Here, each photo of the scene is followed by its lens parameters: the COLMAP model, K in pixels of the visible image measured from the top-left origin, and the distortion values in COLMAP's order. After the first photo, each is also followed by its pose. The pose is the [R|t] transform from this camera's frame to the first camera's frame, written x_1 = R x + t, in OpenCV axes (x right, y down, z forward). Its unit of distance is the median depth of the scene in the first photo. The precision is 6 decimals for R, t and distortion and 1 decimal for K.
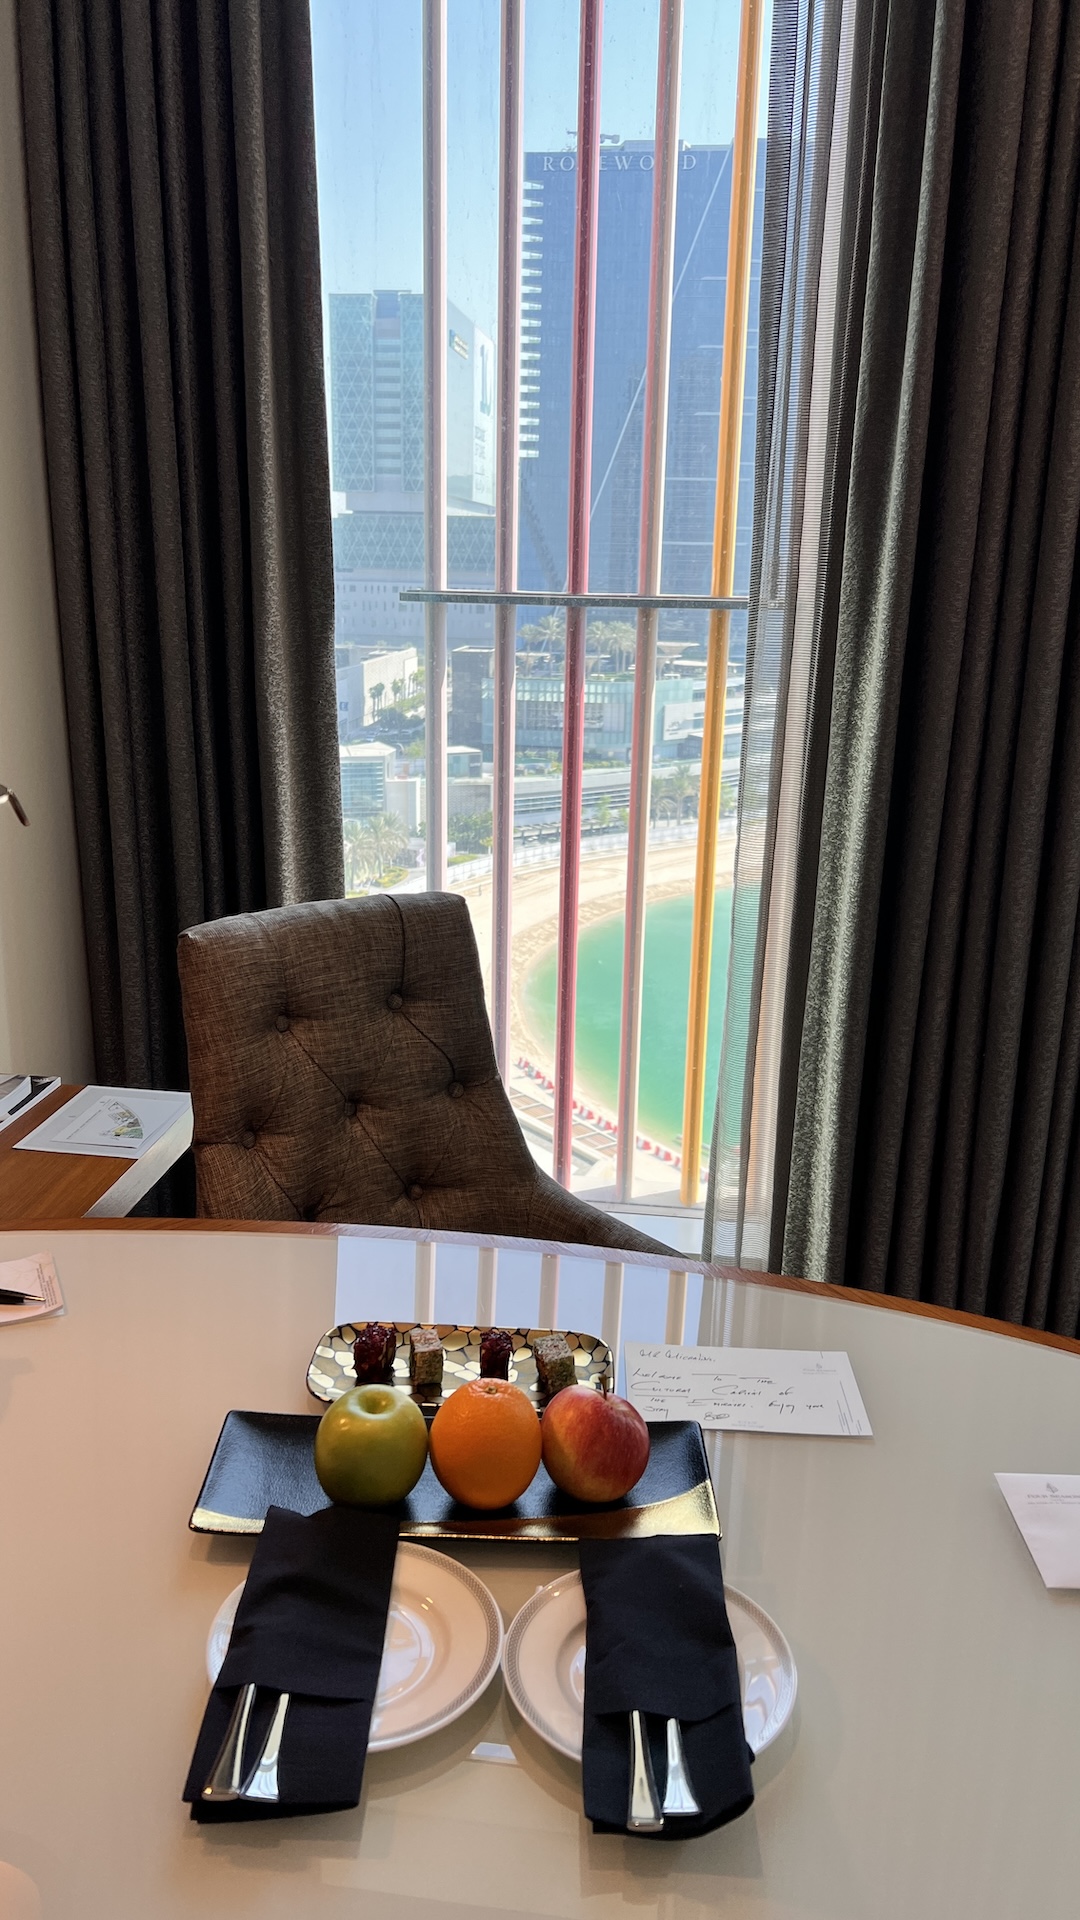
lens RADIAL K [[1447.0, 0, 540.0], [0, 1447.0, 960.0], [0, 0, 1]] dist [0.034494, -0.001623]
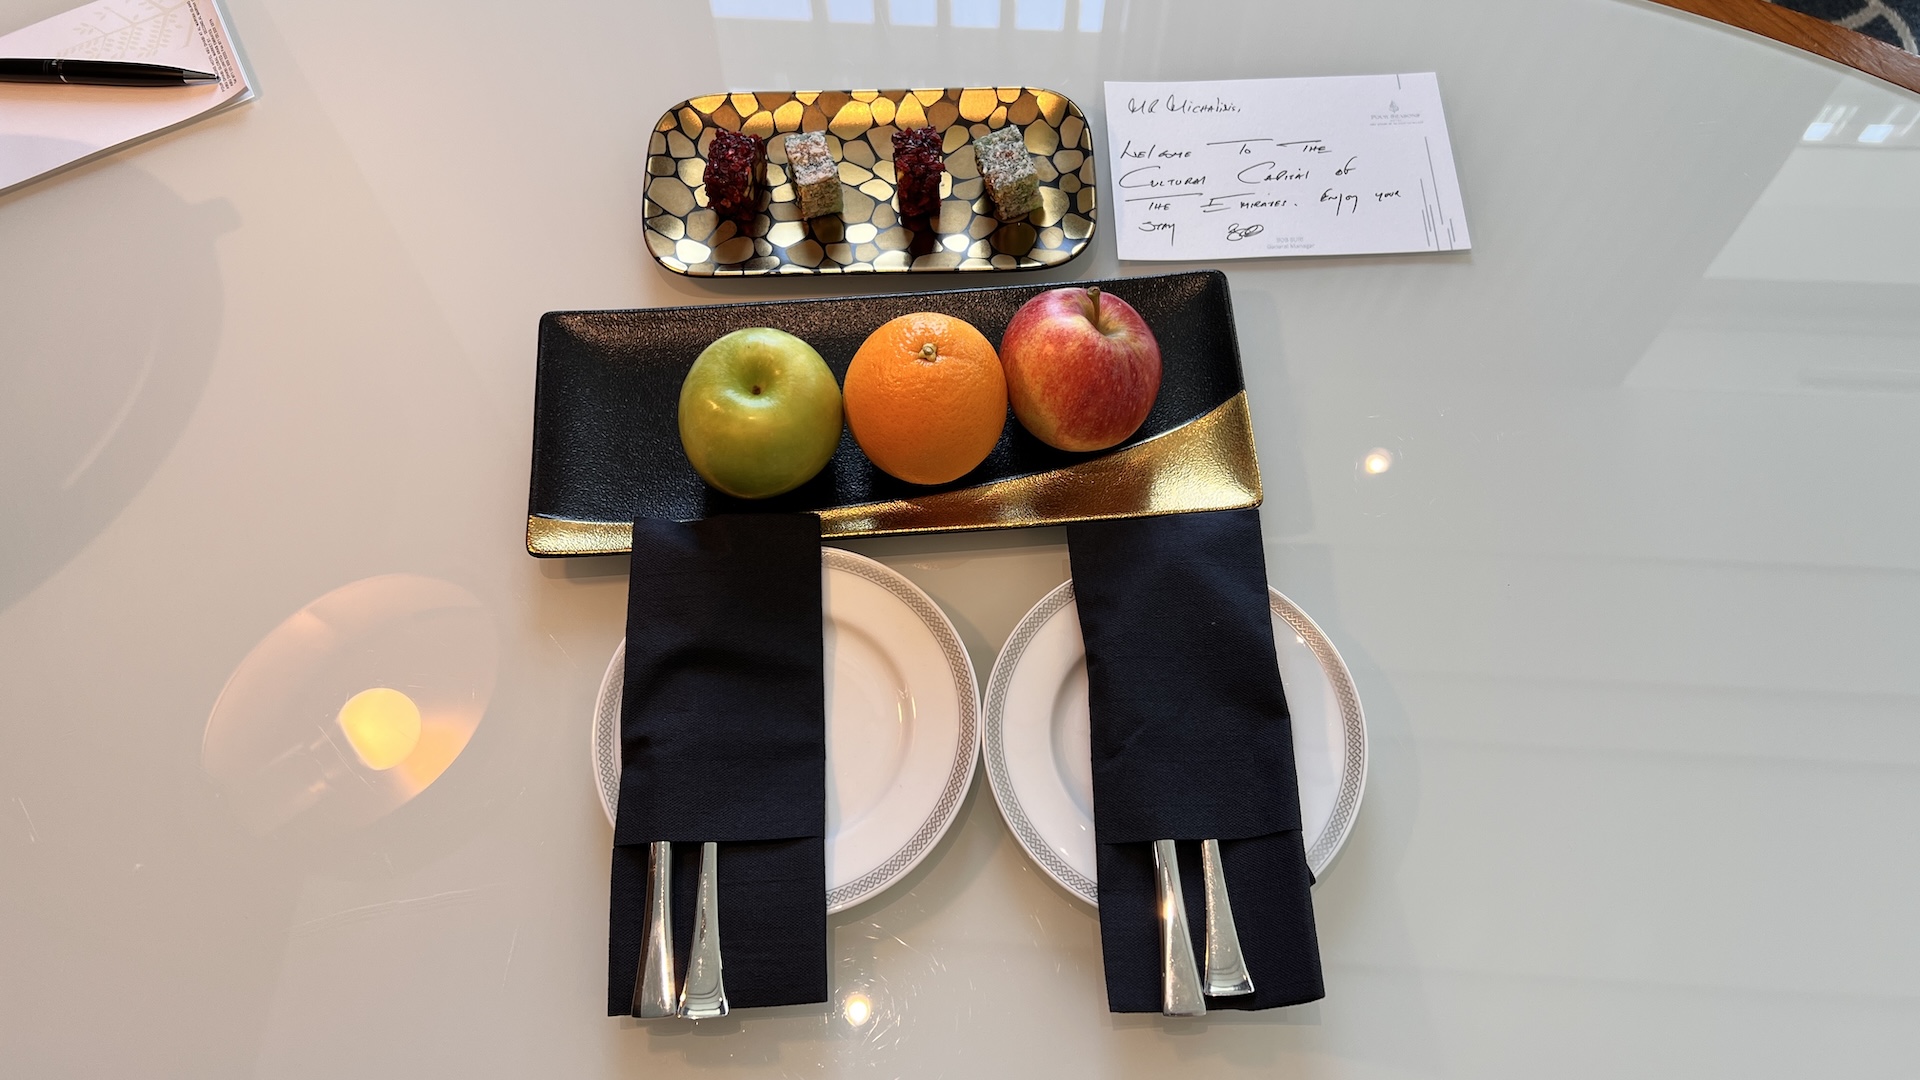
lens RADIAL K [[1447.0, 0, 960.0], [0, 1447.0, 540.0], [0, 0, 1]] dist [0.034494, -0.001623]
pose [[0.996839, -0.075492, -0.024767, -0.009828], [0.067577, 0.641688, 0.763983, -0.158498], [-0.041782, -0.763241, 0.644761, 0.548674]]
